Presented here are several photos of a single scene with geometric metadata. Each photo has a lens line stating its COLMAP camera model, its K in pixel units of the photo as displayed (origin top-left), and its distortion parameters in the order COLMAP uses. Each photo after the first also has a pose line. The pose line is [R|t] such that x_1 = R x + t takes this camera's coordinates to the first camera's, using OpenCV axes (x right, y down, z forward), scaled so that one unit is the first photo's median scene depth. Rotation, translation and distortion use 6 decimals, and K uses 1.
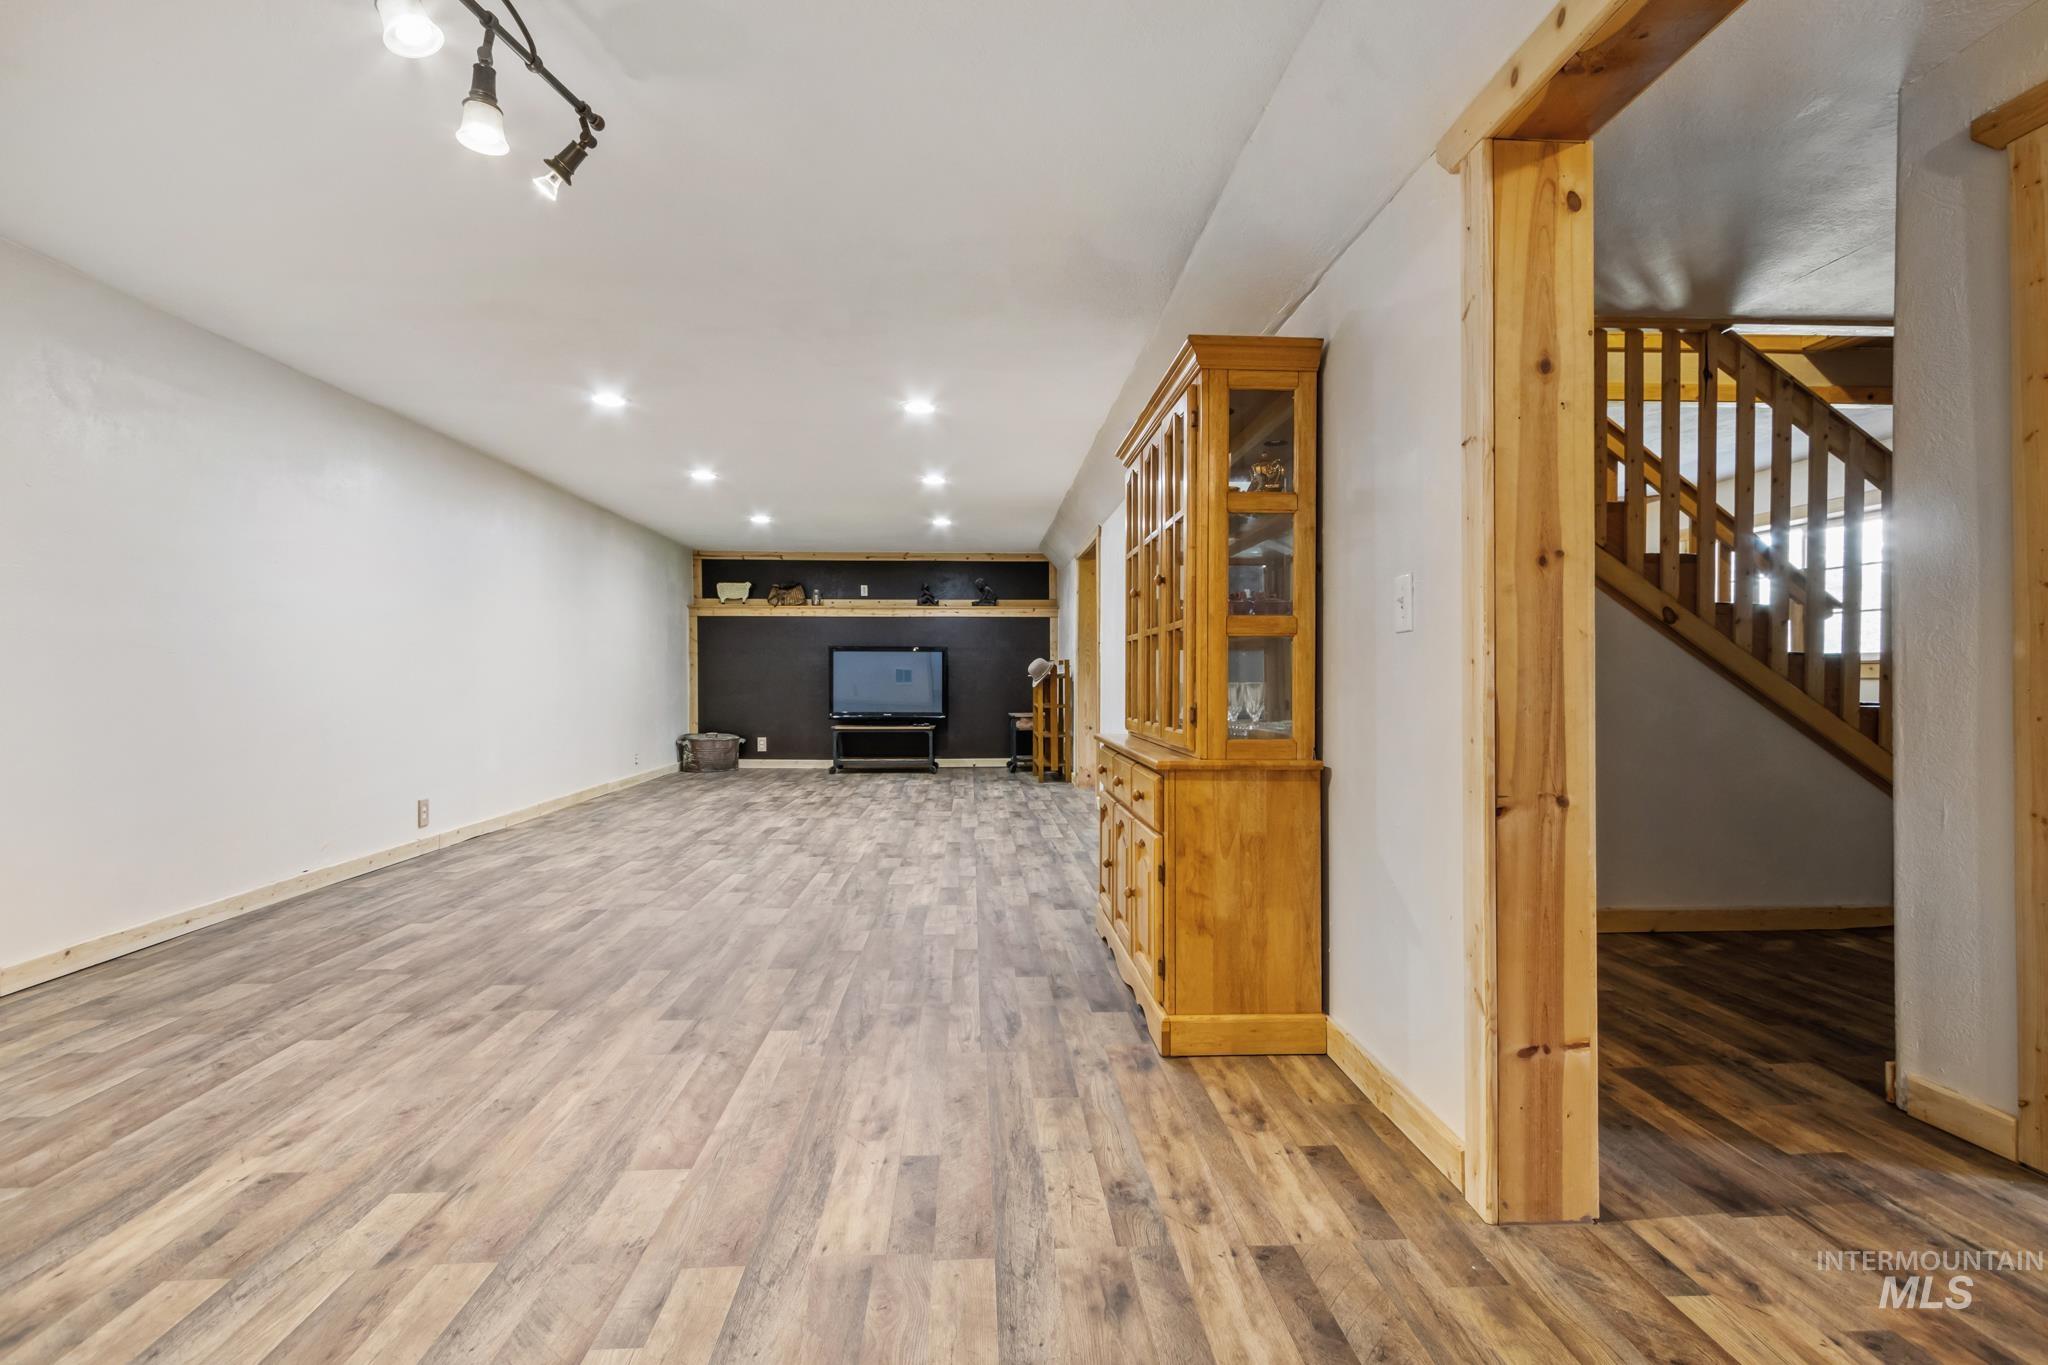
lens RADIAL K [[955.0, 0, 1035.6], [0, 955.0, 676.5], [0, 0, 1]] dist [0.007248, -0.002596]
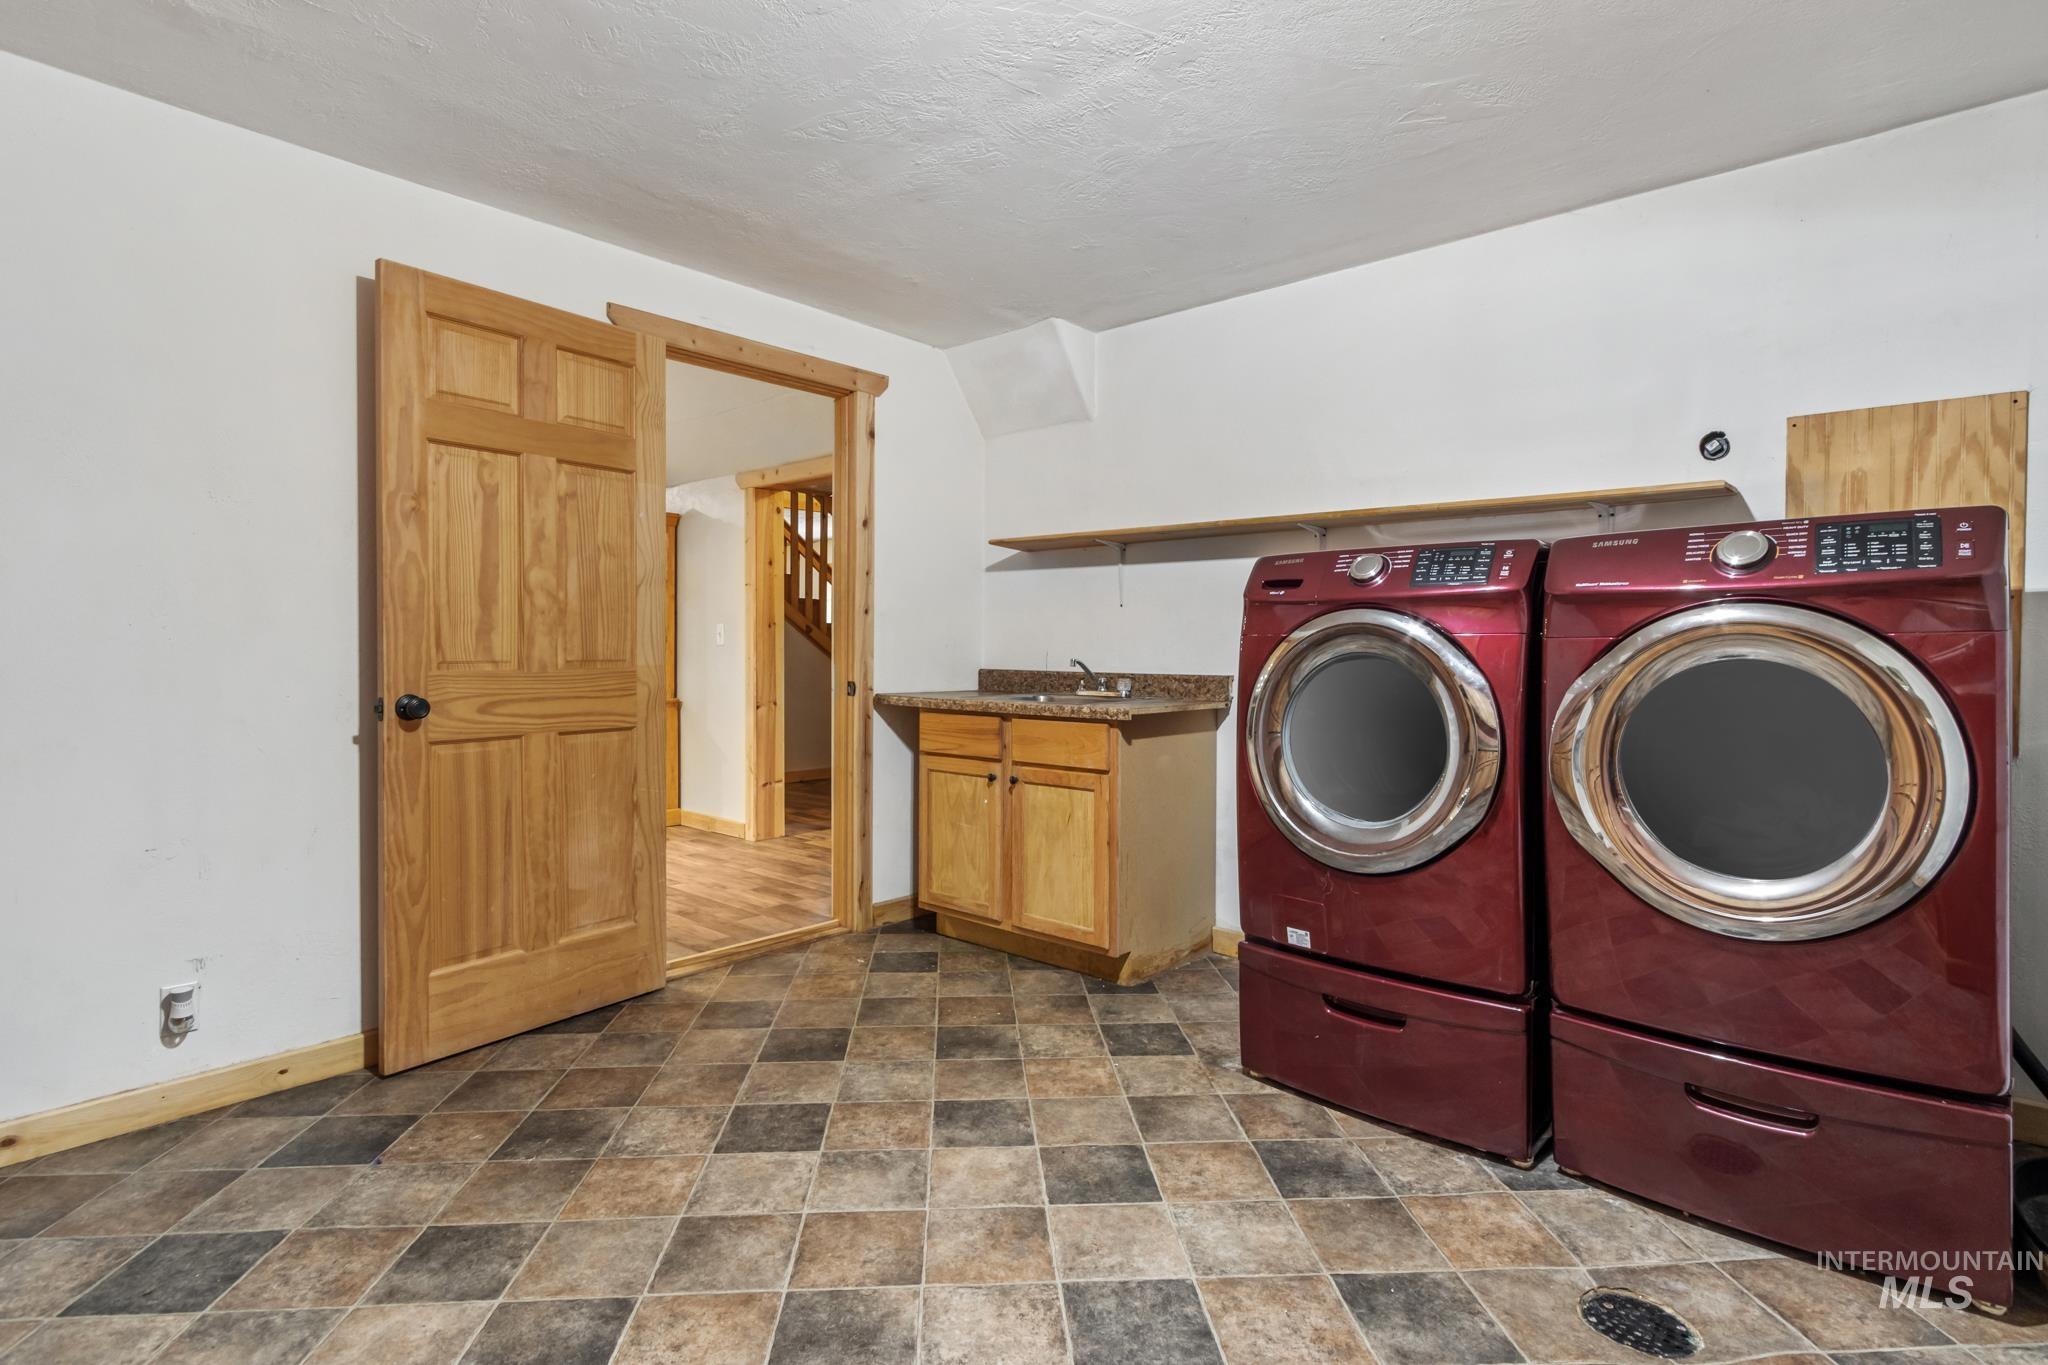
lens RADIAL K [[1050.9, 0, 1002.9], [0, 1050.9, 636.4], [0, 0, 1]] dist [0.006851, -0.001584]
pose [[0.726334, 0.003541, 0.687332, -1.072688], [-0.001150, 0.999992, -0.003937, -0.063442], [-0.687341, 0.002069, 0.726332, -1.691783]]
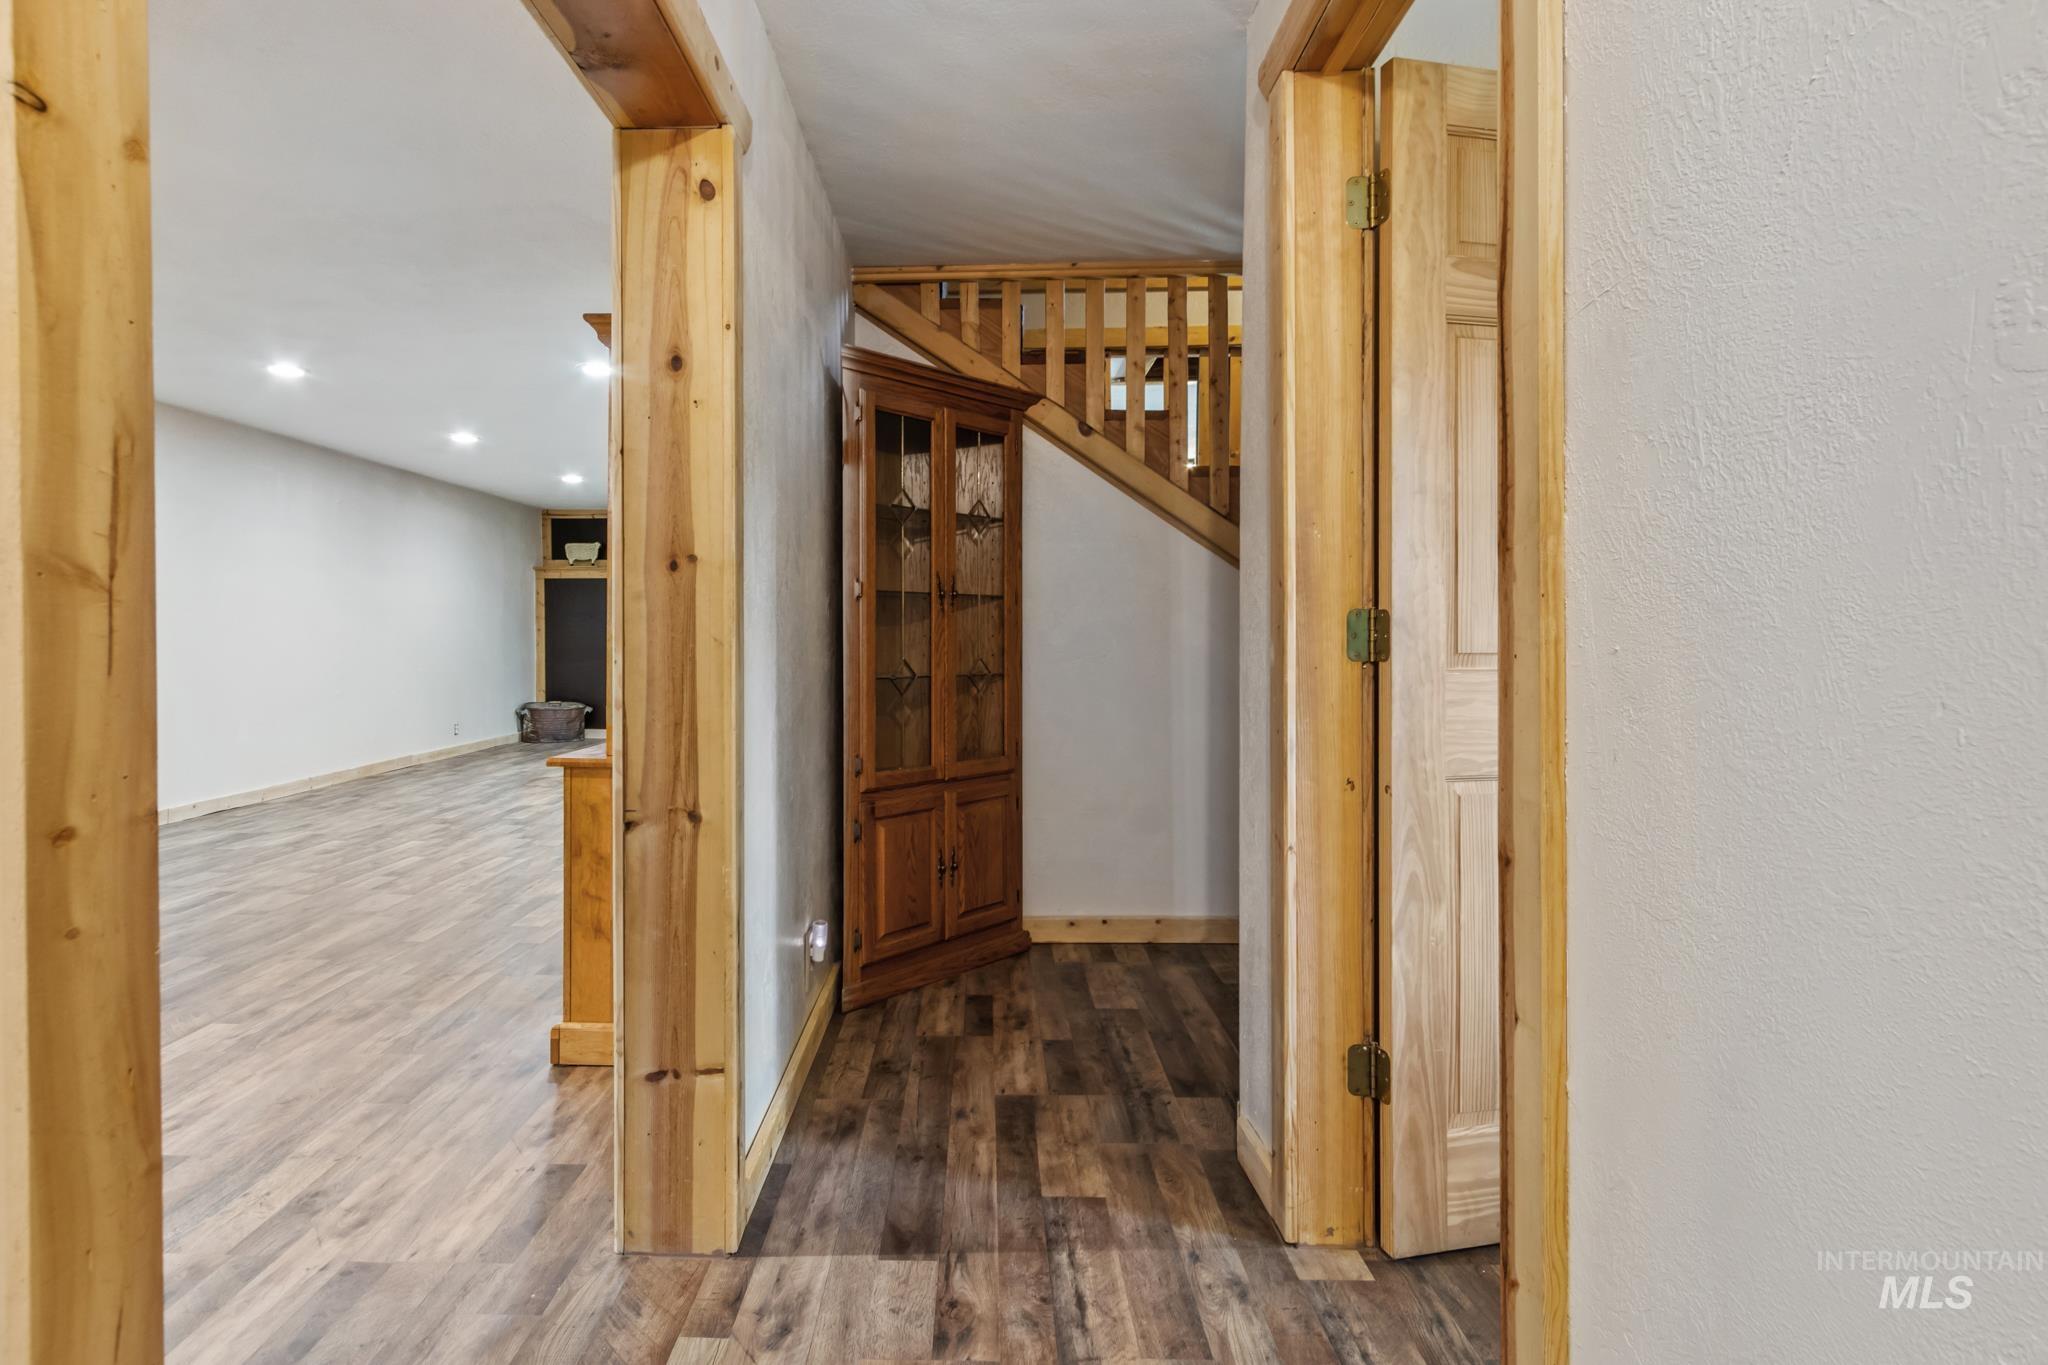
lens RADIAL K [[1050.9, 0, 946.5], [0, 1050.9, 636.1], [0, 0, 1]] dist [0.006851, -0.001584]
pose [[0.995297, -0.000056, -0.096869, 0.771875], [0.000332, 0.999996, 0.002836, -0.045542], [0.096868, -0.002855, 0.995293, -0.020611]]
